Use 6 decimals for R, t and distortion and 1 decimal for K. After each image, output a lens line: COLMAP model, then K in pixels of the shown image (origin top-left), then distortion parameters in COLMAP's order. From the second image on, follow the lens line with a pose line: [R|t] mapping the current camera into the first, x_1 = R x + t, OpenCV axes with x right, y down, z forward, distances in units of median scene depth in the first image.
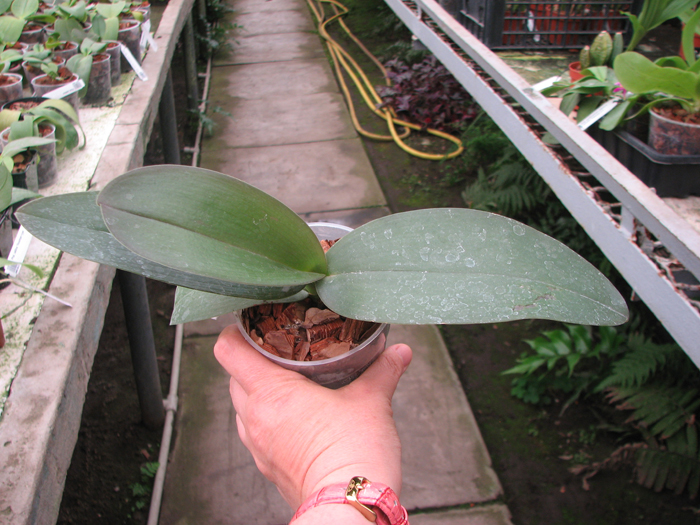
lens RADIAL K [[756.8, 0, 339.1], [0, 756.8, 279.3], [0, 0, 1]] dist [-0.196541, 0.265379]
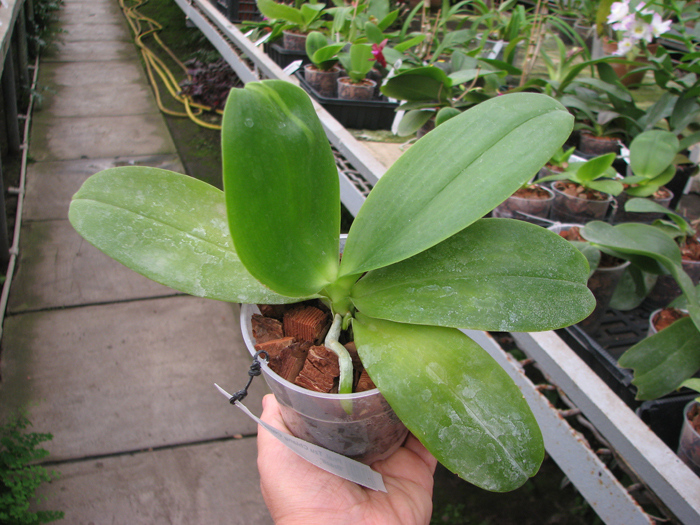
lens RADIAL K [[757.7, 0, 341.4], [0, 757.7, 285.5], [0, 0, 1]] dist [-0.200020, 0.278252]
pose [[0.973817, -0.003442, 0.227308, 0.048997], [0.013982, 0.998899, -0.044776, 0.218745], [-0.226904, 0.046782, 0.972793, -0.377492]]
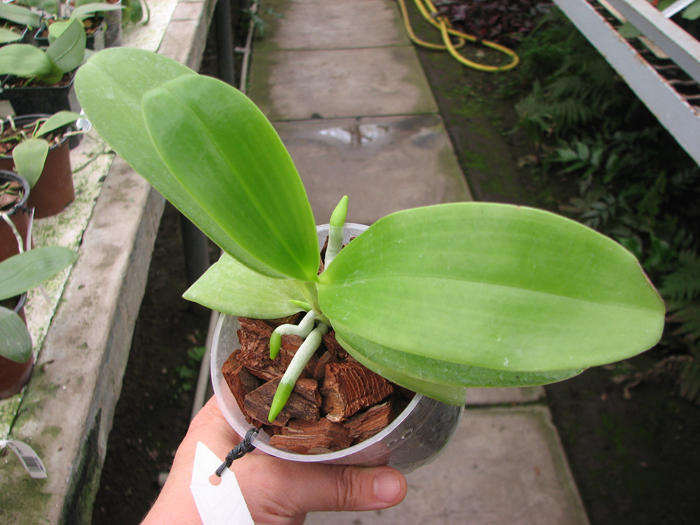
lens RADIAL K [[756.8, 0, 339.1], [0, 756.8, 279.3], [0, 0, 1]] dist [-0.196541, 0.265379]
pose [[0.997571, 0.054918, -0.042856, -0.014386], [-0.050195, 0.993264, 0.104435, 0.024339], [0.048303, -0.102031, 0.993608, -0.001741]]
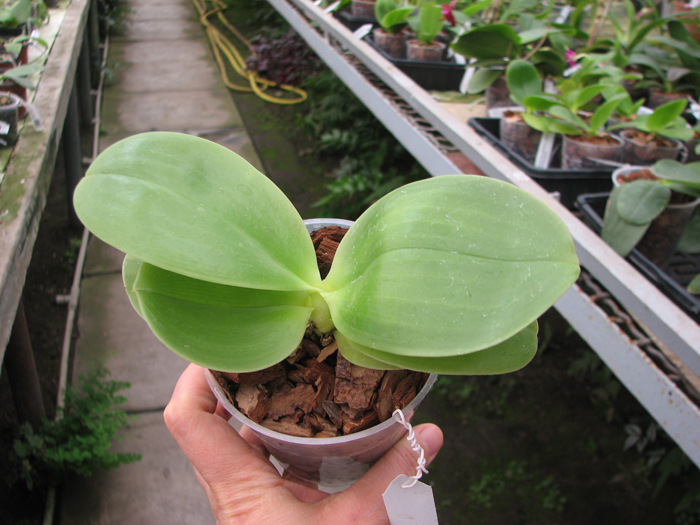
lens RADIAL K [[756.8, 0, 339.1], [0, 756.8, 279.3], [0, 0, 1]] dist [-0.196541, 0.265379]
pose [[0.988912, 0.003103, 0.148472, 0.036895], [0.001476, 0.999527, -0.030721, 0.241774], [-0.148497, 0.030600, 0.988439, -0.390783]]
